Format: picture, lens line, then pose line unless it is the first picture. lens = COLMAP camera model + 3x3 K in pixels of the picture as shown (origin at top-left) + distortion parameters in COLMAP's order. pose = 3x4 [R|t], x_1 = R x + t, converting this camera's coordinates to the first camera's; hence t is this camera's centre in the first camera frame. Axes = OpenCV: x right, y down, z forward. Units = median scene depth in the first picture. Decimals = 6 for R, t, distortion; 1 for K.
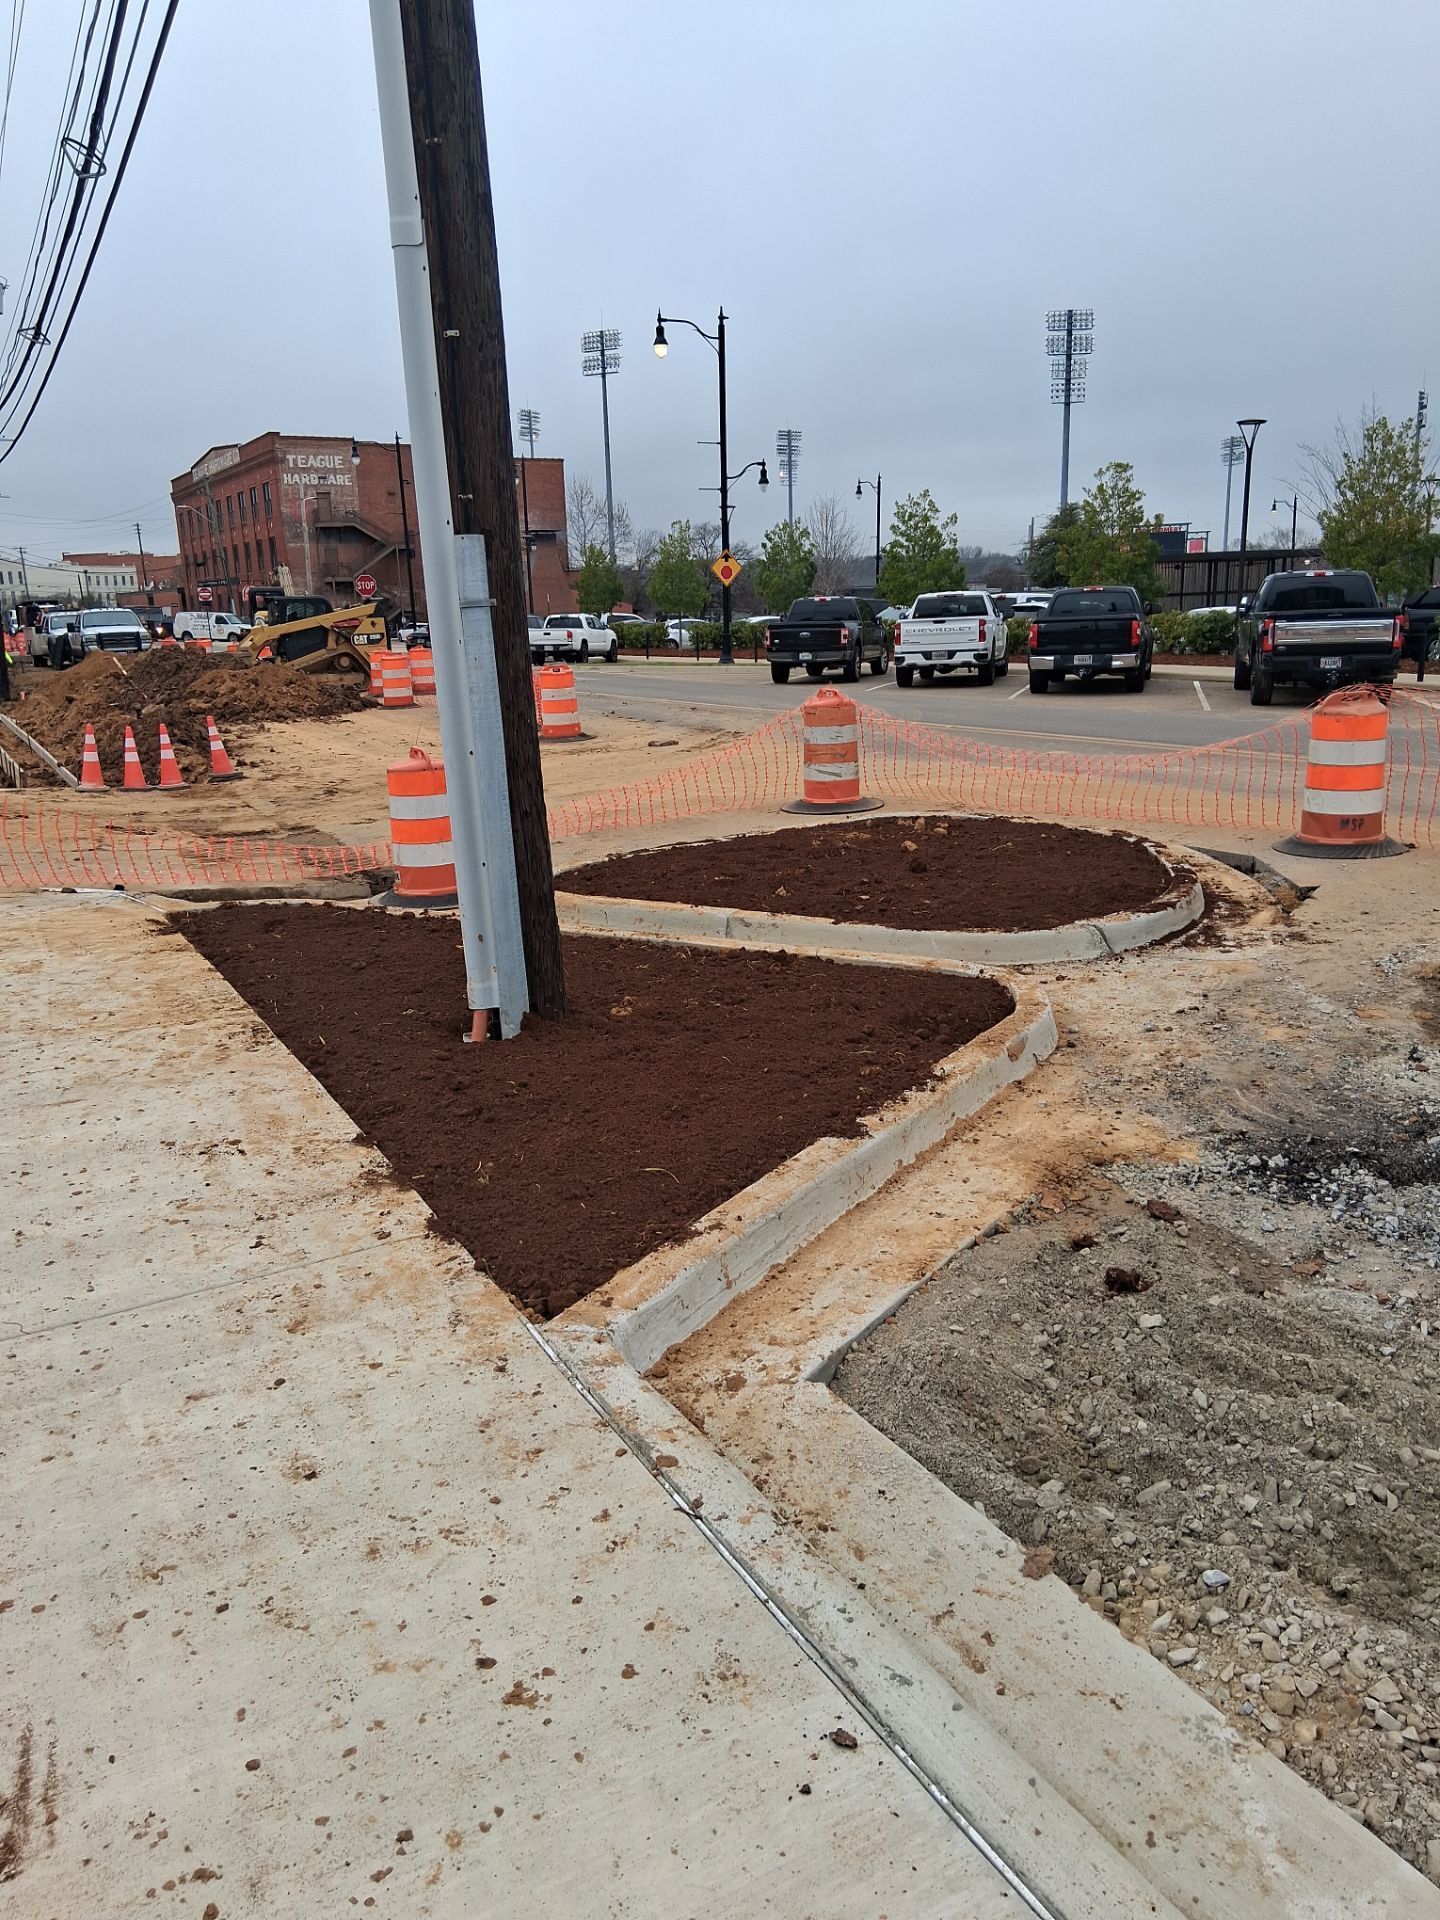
lens RADIAL K [[1384.9, 0, 716.7], [0, 1384.9, 989.9], [0, 0, 1]] dist [0.057507, -0.103882]
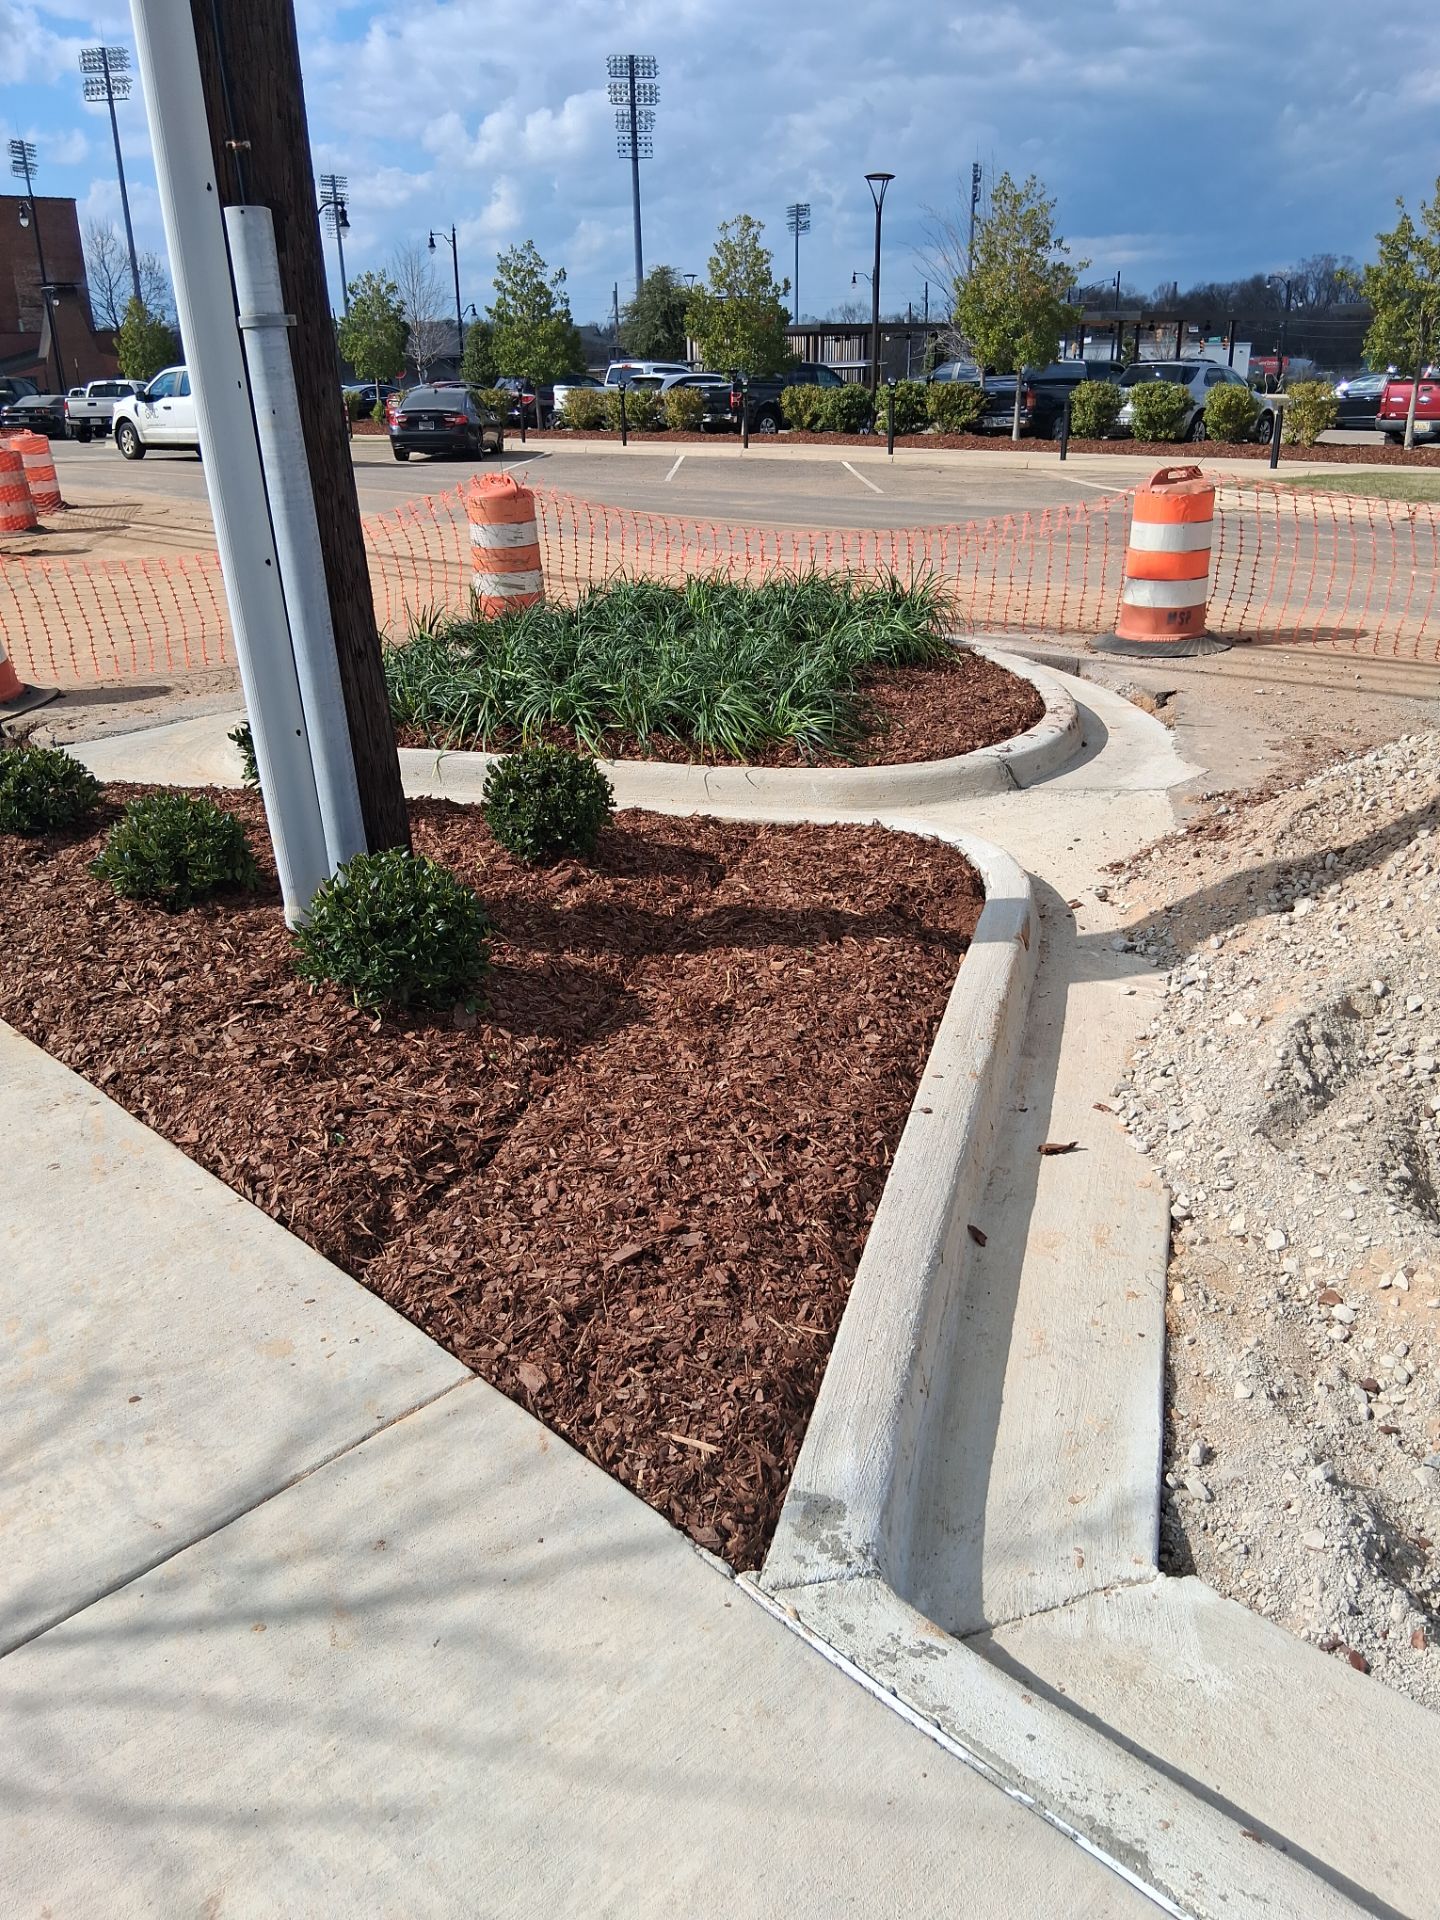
lens RADIAL K [[1384.9, 0, 725.7], [0, 1384.9, 978.2], [0, 0, 1]] dist [0.057507, -0.103882]
pose [[0.956655, -0.103234, 0.272313, -0.019688], [0.065350, 0.987313, 0.144713, -0.006683], [-0.283798, -0.120644, 0.951264, 0.033233]]
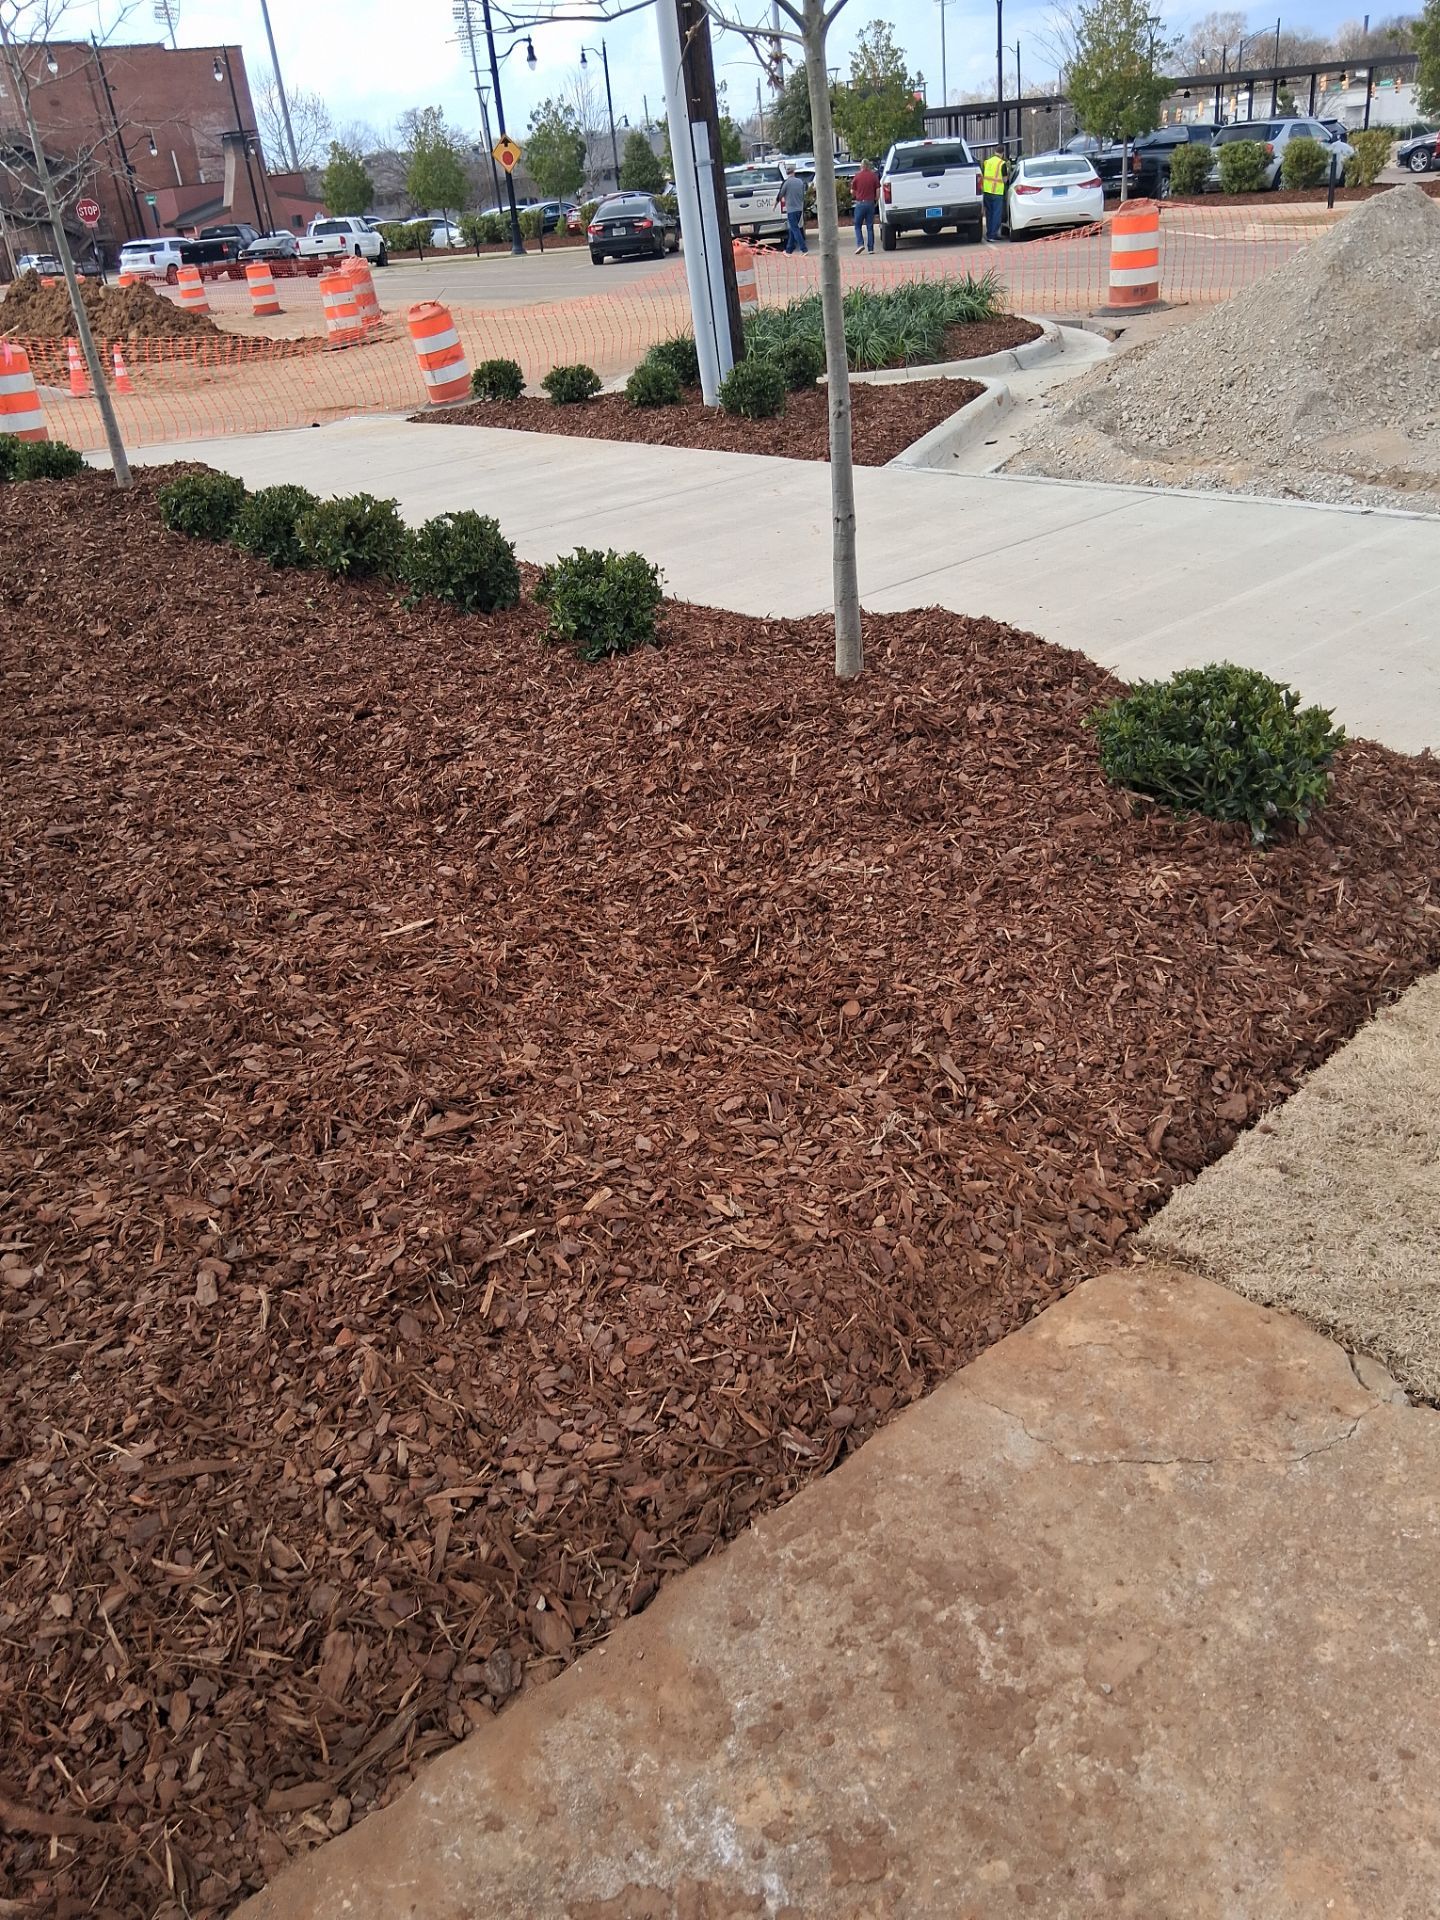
lens RADIAL K [[1384.9, 0, 708.5], [0, 1384.9, 972.7], [0, 0, 1]] dist [0.057507, -0.103882]
pose [[0.978665, -0.153982, 0.136028, -0.064803], [0.117466, 0.962522, 0.244443, 0.032898], [-0.168570, -0.223250, 0.960075, -0.110078]]
